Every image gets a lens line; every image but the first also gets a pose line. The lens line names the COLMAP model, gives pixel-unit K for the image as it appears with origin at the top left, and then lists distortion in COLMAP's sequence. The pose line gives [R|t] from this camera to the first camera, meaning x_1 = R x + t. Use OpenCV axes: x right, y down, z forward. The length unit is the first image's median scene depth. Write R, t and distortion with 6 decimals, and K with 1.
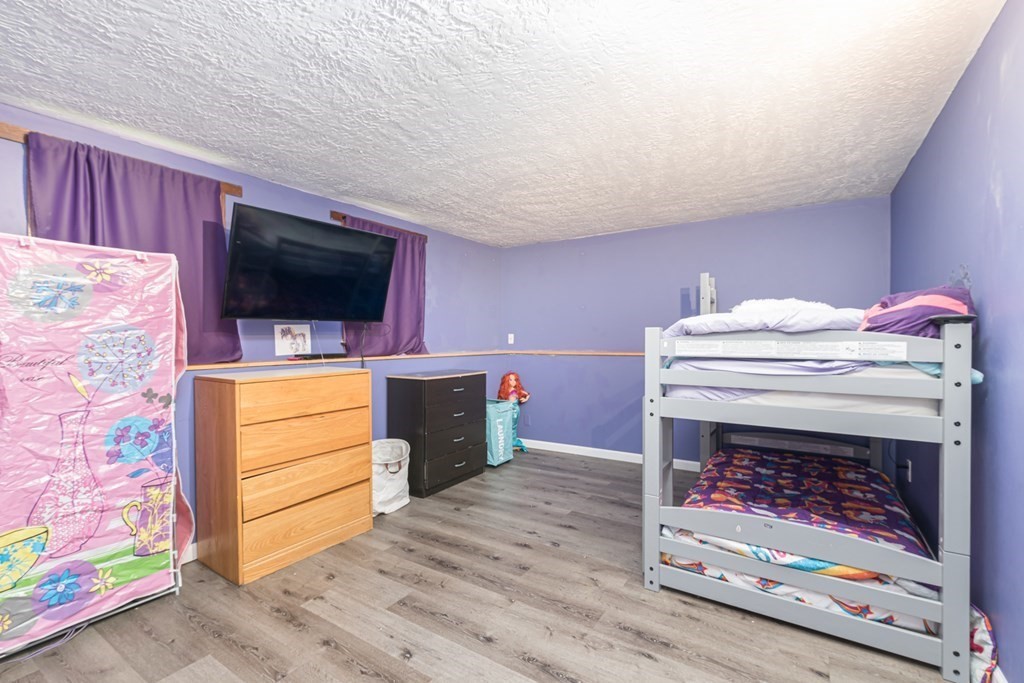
lens RADIAL K [[448.3, 0, 515.1], [0, 448.3, 341.5], [0, 0, 1]] dist [-0.000321, -0.000008]
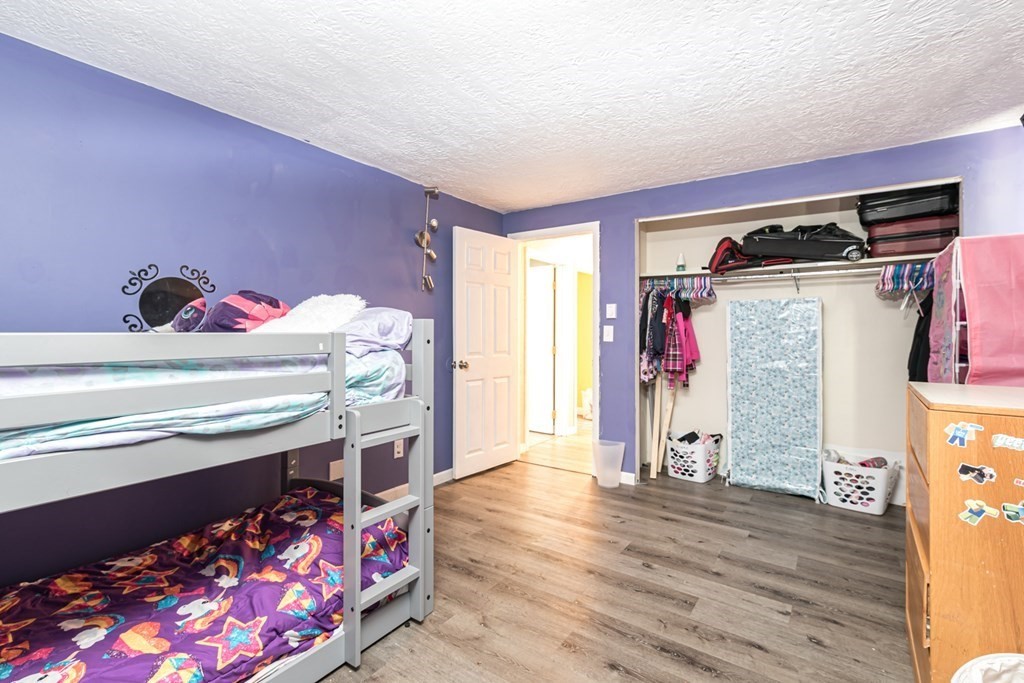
lens RADIAL K [[469.9, 0, 510.0], [0, 469.9, 335.7], [0, 0, 1]] dist [-0.000001, 0.000003]
pose [[-0.998989, -0.003023, 0.044849, 0.097044], [-0.002394, 0.999898, 0.014066, -0.021001], [-0.044887, 0.013945, -0.998895, 2.026888]]
